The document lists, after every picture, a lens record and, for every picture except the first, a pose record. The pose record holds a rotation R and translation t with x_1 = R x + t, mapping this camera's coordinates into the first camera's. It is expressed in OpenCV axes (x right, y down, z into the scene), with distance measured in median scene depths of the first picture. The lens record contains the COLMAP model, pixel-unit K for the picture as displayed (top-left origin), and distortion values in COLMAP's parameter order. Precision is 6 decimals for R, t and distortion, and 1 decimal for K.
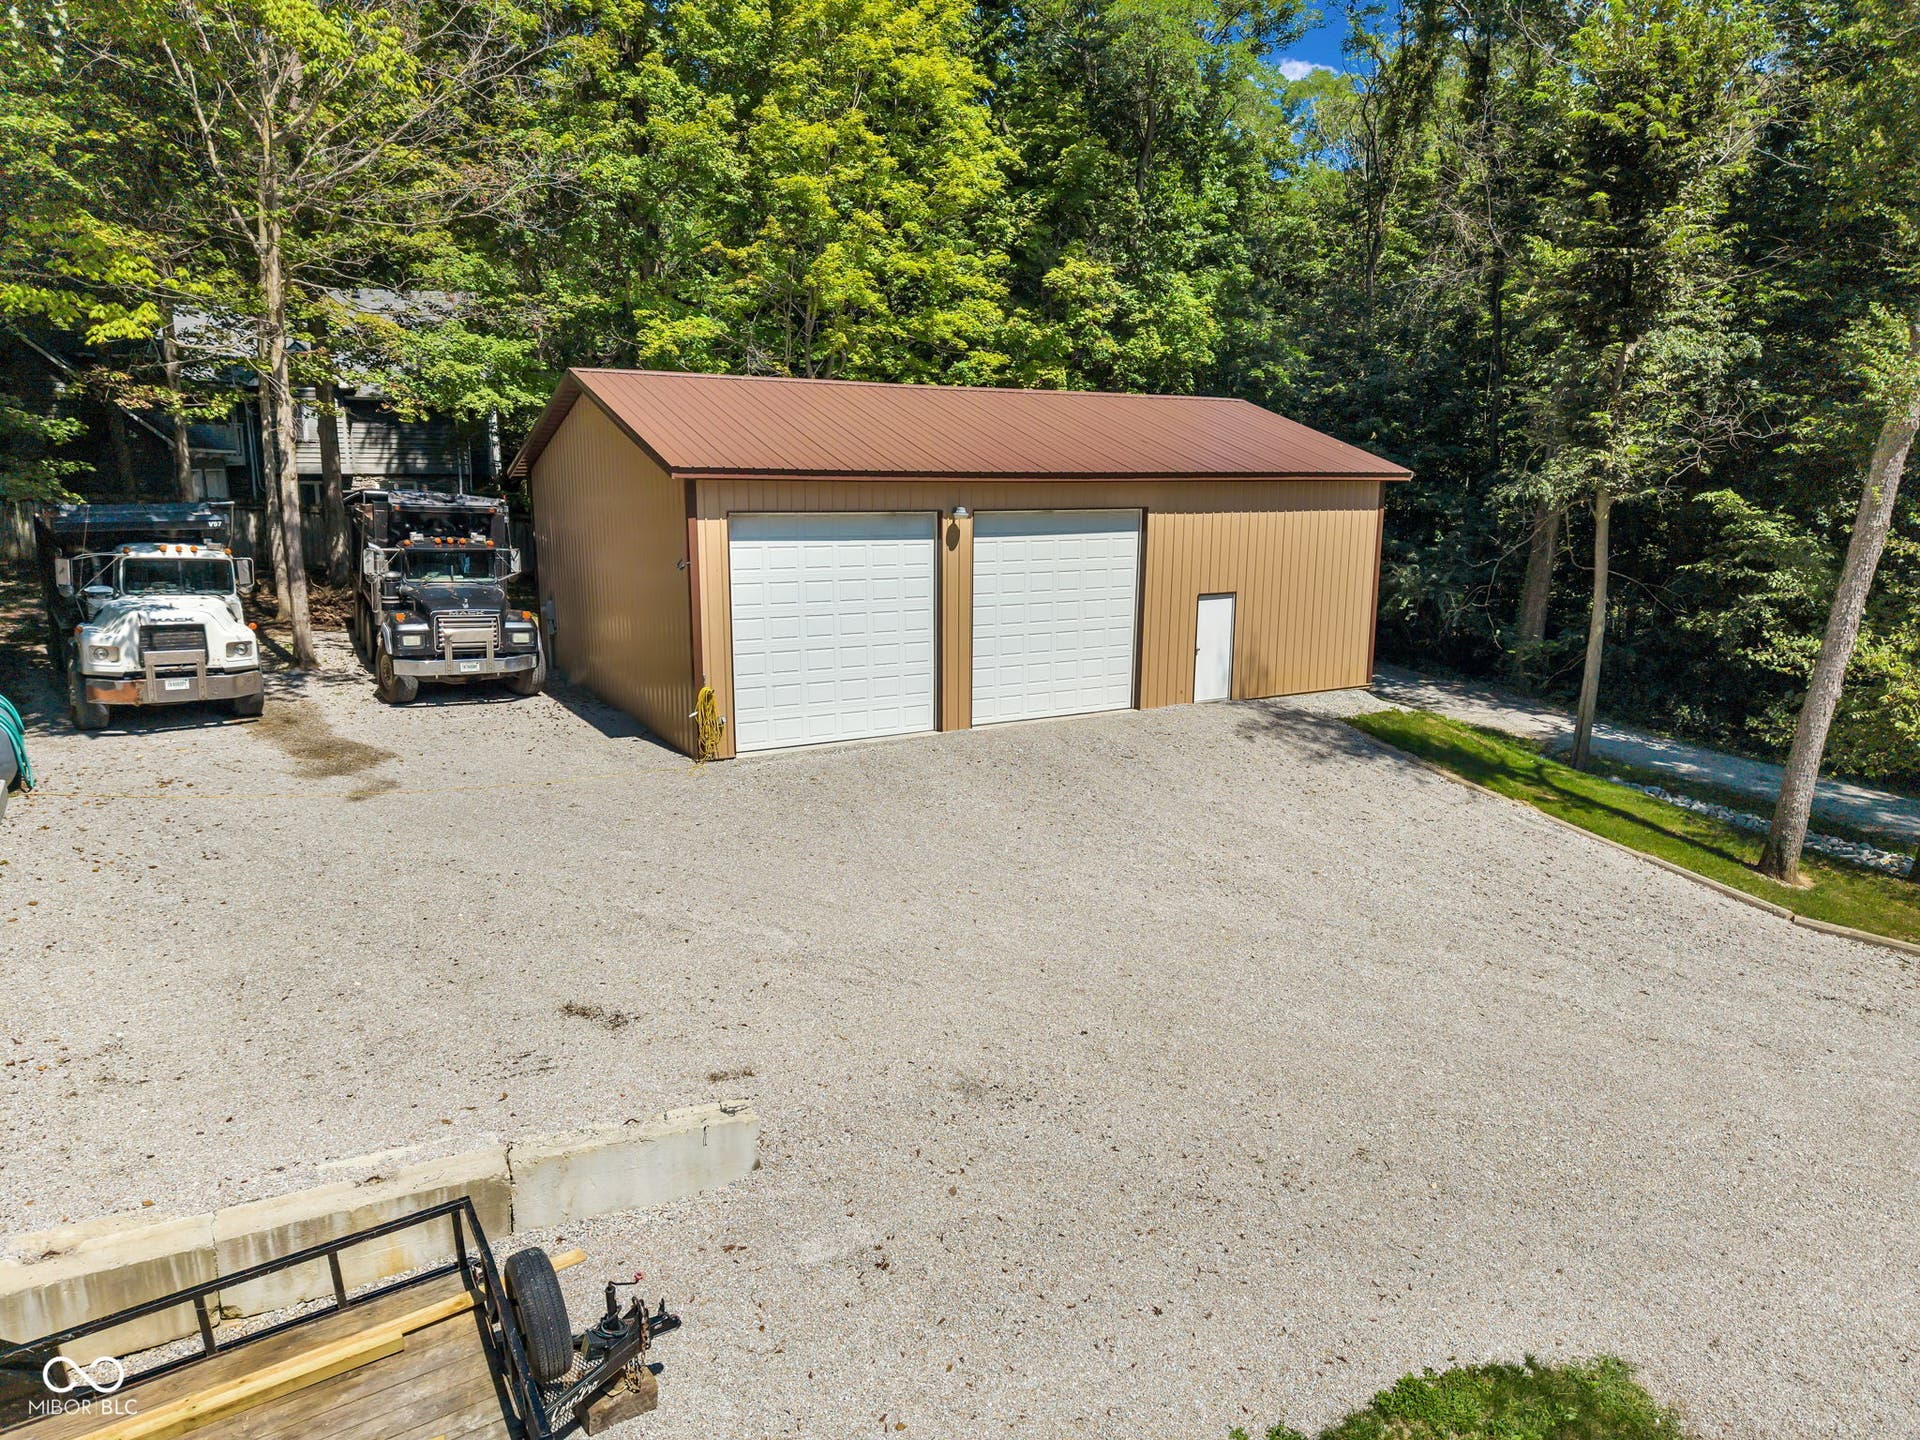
lens RADIAL K [[1289.6, 0, 973.5], [0, 1289.6, 709.7], [0, 0, 1]] dist [0.038395, -0.033743]
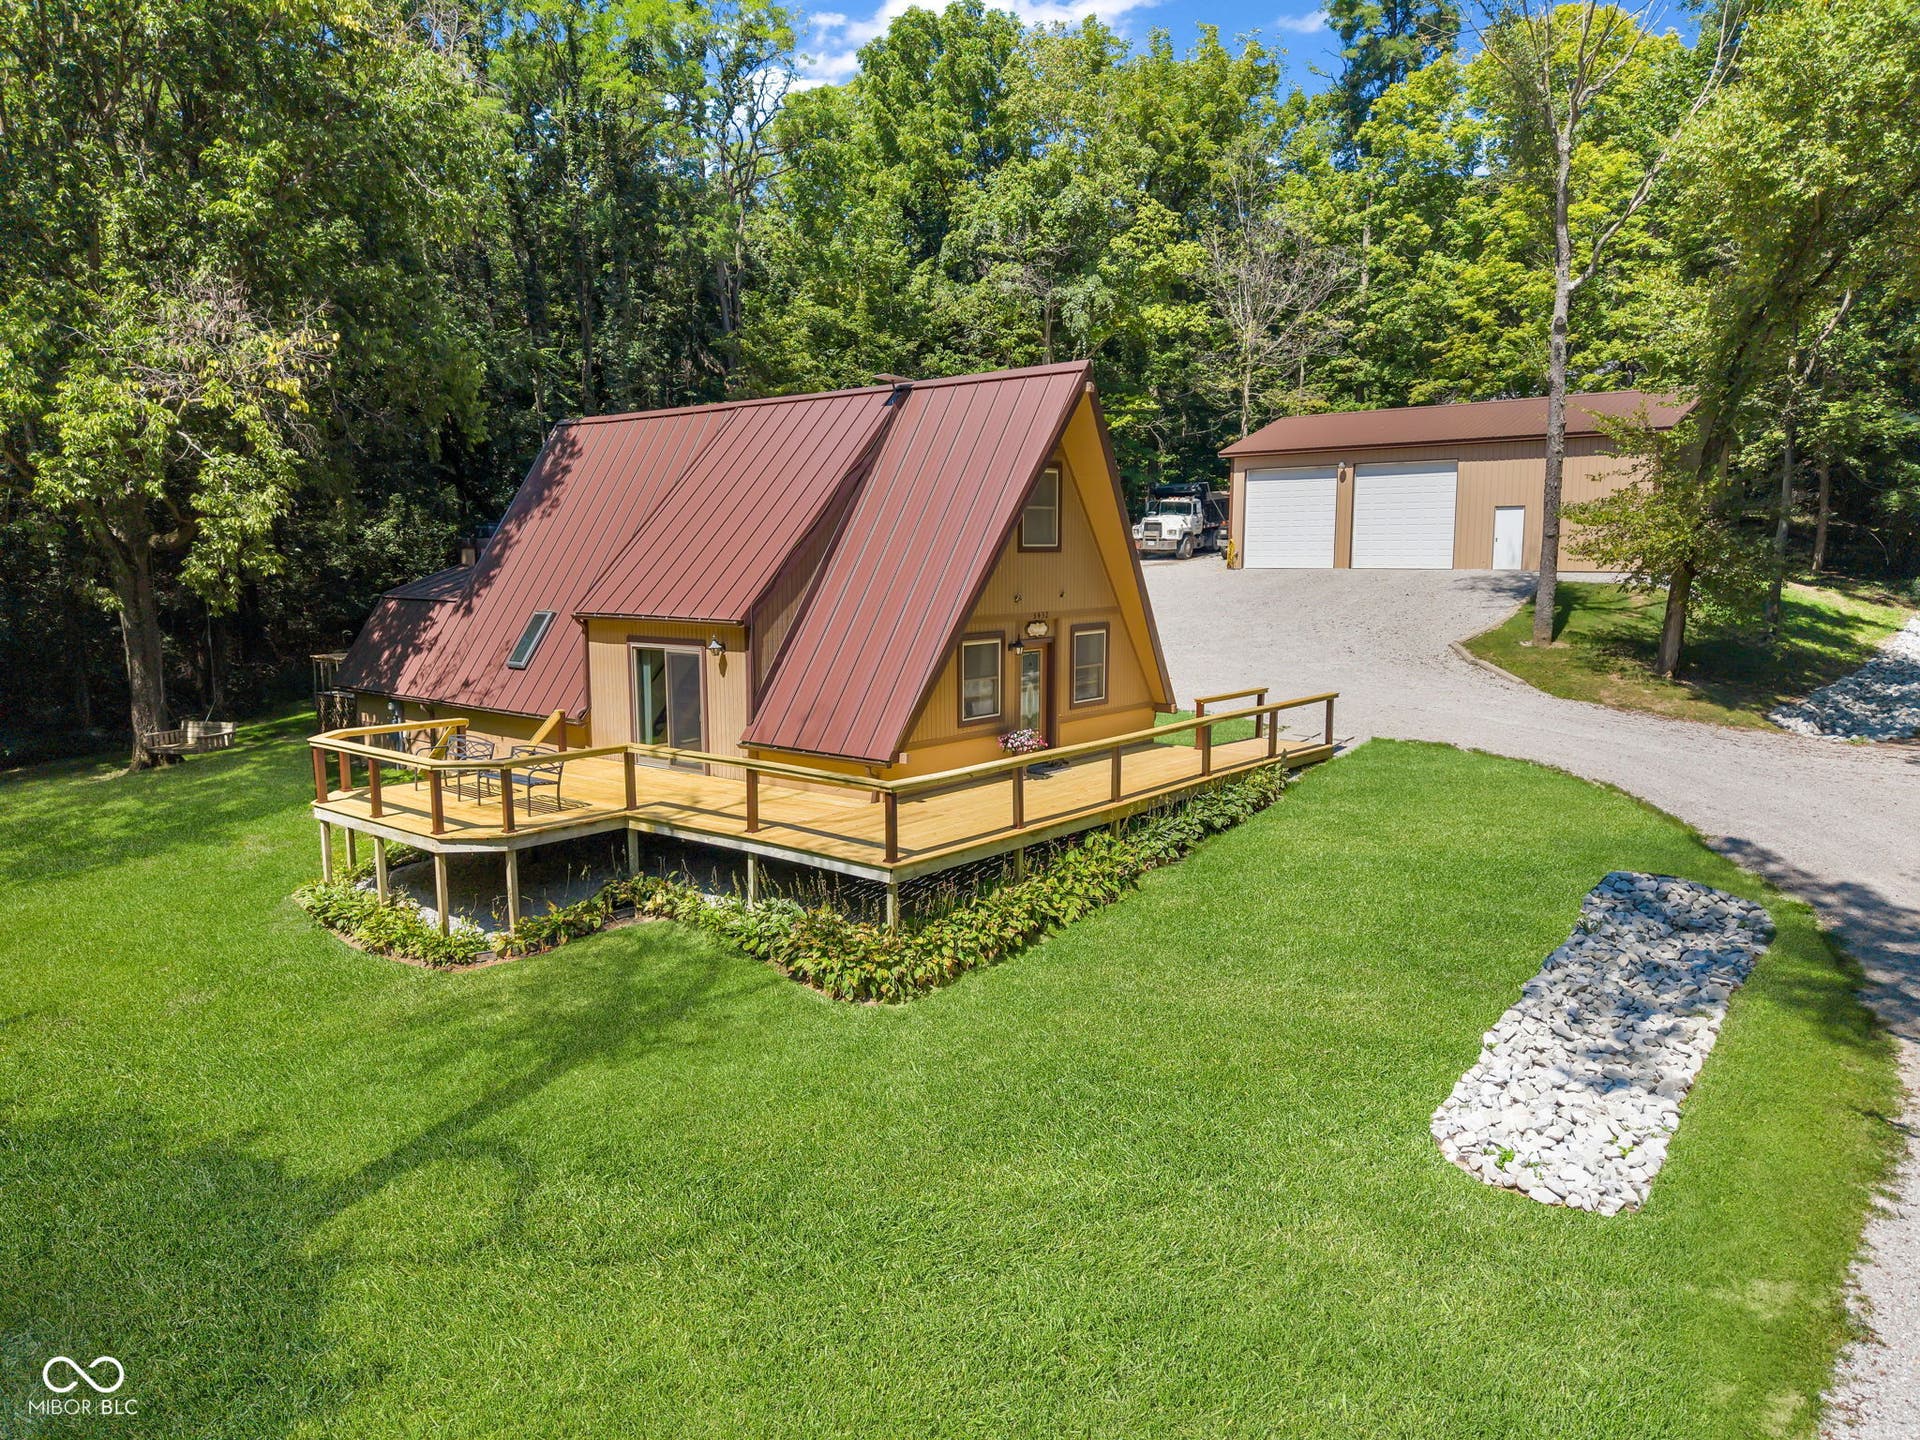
lens RADIAL K [[1289.6, 0, 960.3], [0, 1289.6, 728.6], [0, 0, 1]] dist [0.038395, -0.033743]
pose [[0.281481, 0.120514, -0.951969, 1.908233], [-0.175151, 0.981868, 0.072510, 0.233572], [0.943446, 0.146328, 0.297486, -0.186292]]
